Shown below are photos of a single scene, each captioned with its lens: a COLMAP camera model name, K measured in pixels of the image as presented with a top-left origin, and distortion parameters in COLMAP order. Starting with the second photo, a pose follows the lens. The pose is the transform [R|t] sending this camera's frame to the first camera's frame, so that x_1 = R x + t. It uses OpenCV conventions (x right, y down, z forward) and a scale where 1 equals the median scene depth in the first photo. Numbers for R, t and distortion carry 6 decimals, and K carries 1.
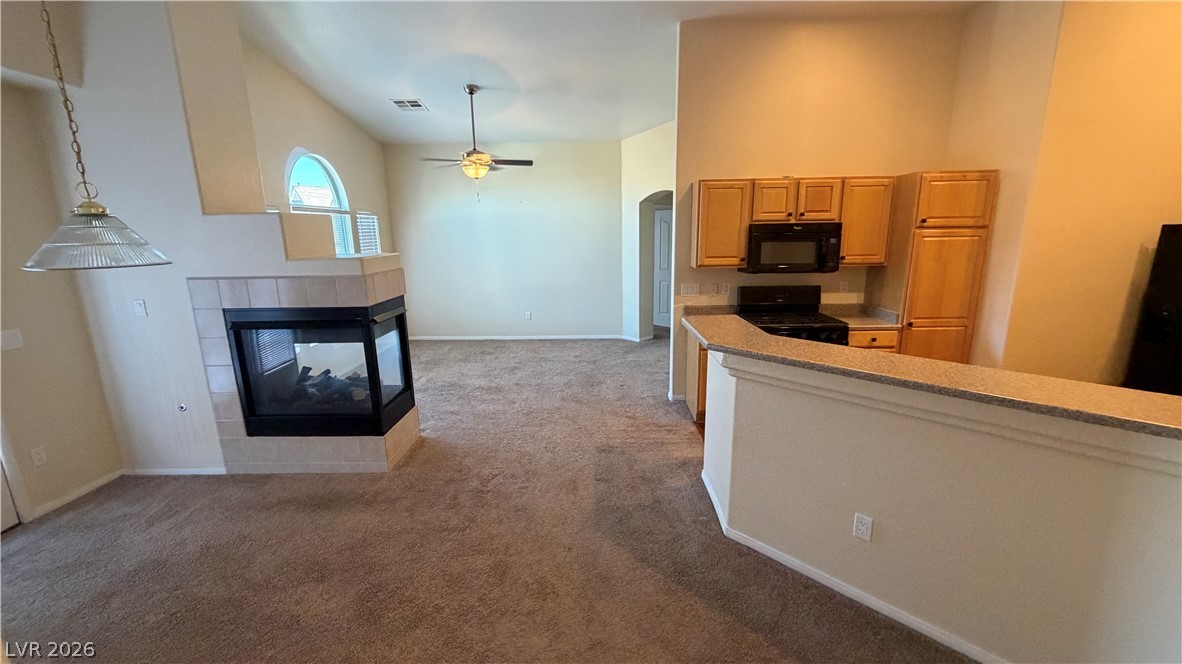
lens RADIAL K [[469.6, 0, 591.2], [0, 469.6, 333.9], [0, 0, 1]] dist [-0.002563, -0.000468]
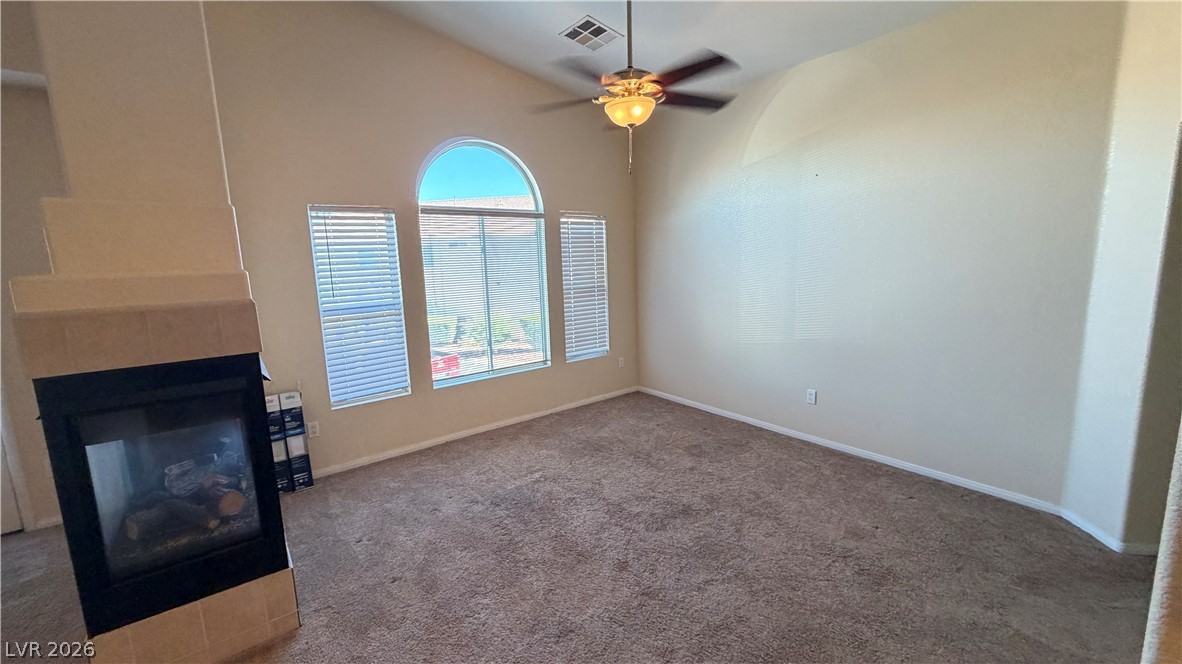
lens RADIAL K [[469.6, 0, 585.8], [0, 469.6, 331.7], [0, 0, 1]] dist [-0.002563, -0.000468]
pose [[0.626663, 0.117026, -0.770453, 0.184171], [-0.149239, 0.988383, 0.028742, -0.160270], [0.764866, 0.096970, 0.636849, 0.881157]]
